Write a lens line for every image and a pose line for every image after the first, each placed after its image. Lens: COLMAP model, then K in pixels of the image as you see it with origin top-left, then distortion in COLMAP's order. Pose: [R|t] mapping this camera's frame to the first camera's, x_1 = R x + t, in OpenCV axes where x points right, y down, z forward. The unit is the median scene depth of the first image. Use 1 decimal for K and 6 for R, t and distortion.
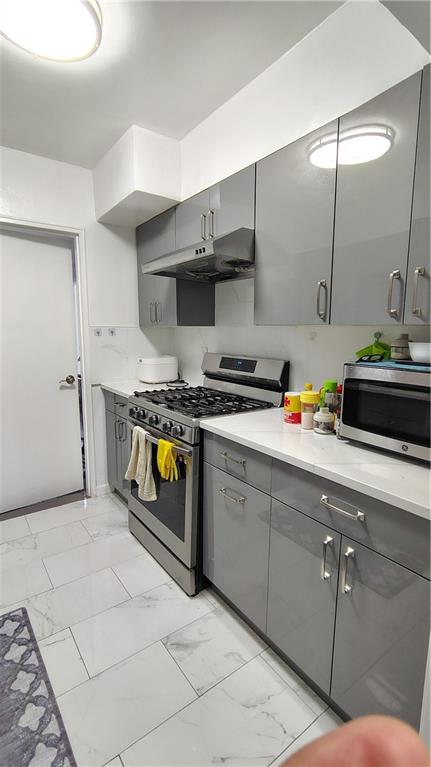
lens RADIAL K [[357.8, 0, 215.5], [0, 357.8, 383.5], [0, 0, 1]] dist [-0.009606, 0.001359]
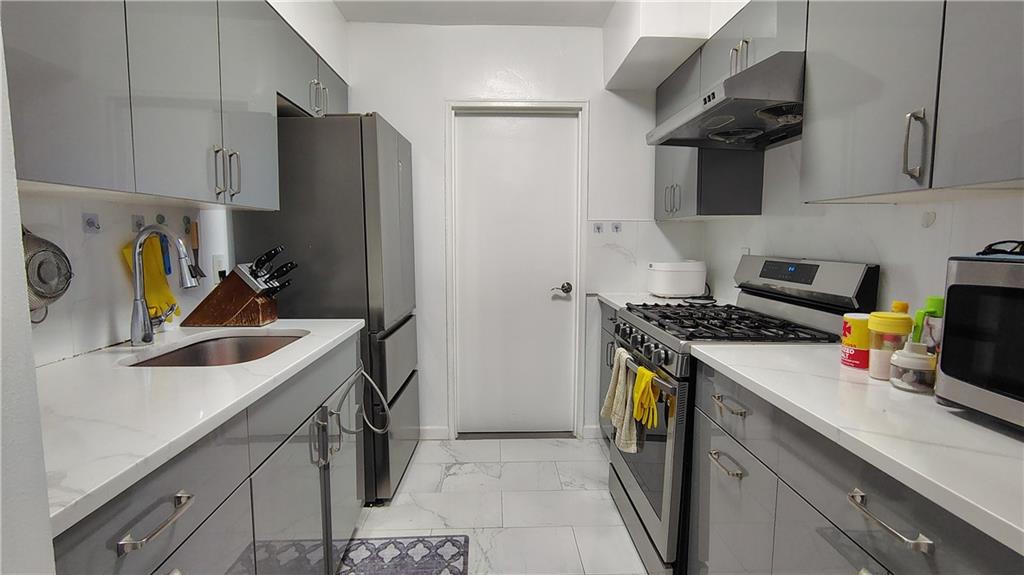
lens RADIAL K [[477.7, 0, 511.3], [0, 477.7, 284.0], [0, 0, 1]] dist [-0.009606, 0.001359]
pose [[0.824583, 0.048587, -0.563651, 0.154135], [-0.079887, 0.996322, -0.030987, 0.038383], [0.560072, 0.070579, 0.825432, 0.047928]]
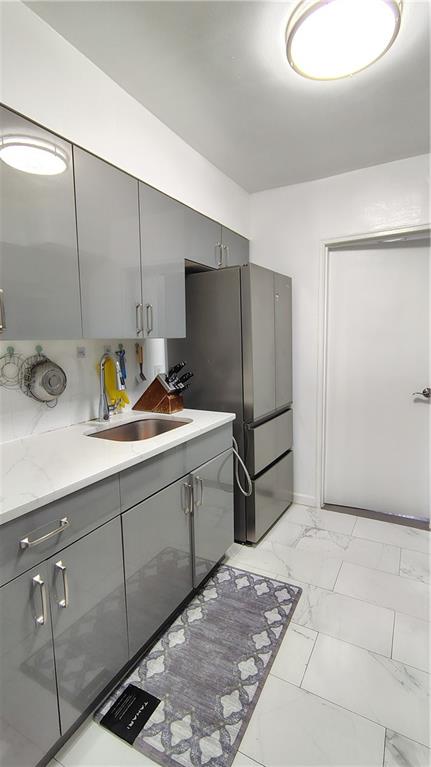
lens RADIAL K [[357.8, 0, 215.5], [0, 357.8, 383.5], [0, 0, 1]] dist [-0.009606, 0.001359]
pose [[0.407914, 0.094401, -0.908127, 0.266607], [-0.110648, 0.992421, 0.053463, -0.033203], [0.906291, 0.078674, 0.415268, 0.211366]]
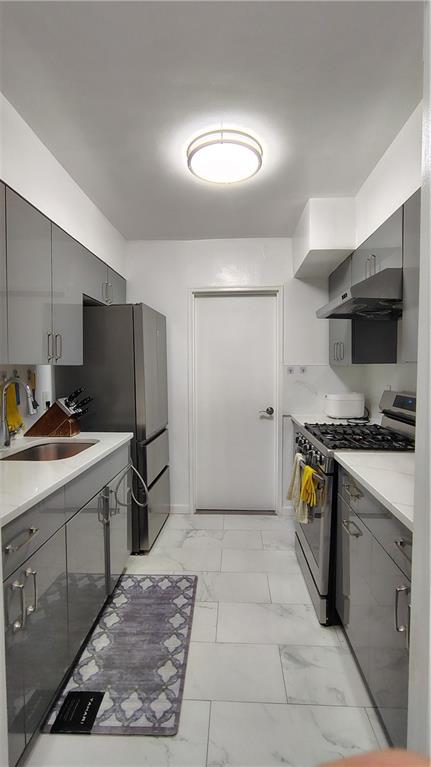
lens RADIAL K [[357.8, 0, 215.5], [0, 357.8, 383.5], [0, 0, 1]] dist [-0.009606, 0.001359]
pose [[0.771117, 0.017163, -0.636462, 0.307081], [-0.084150, 0.993615, -0.075159, 0.009161], [0.631107, 0.111514, 0.767638, -0.052554]]
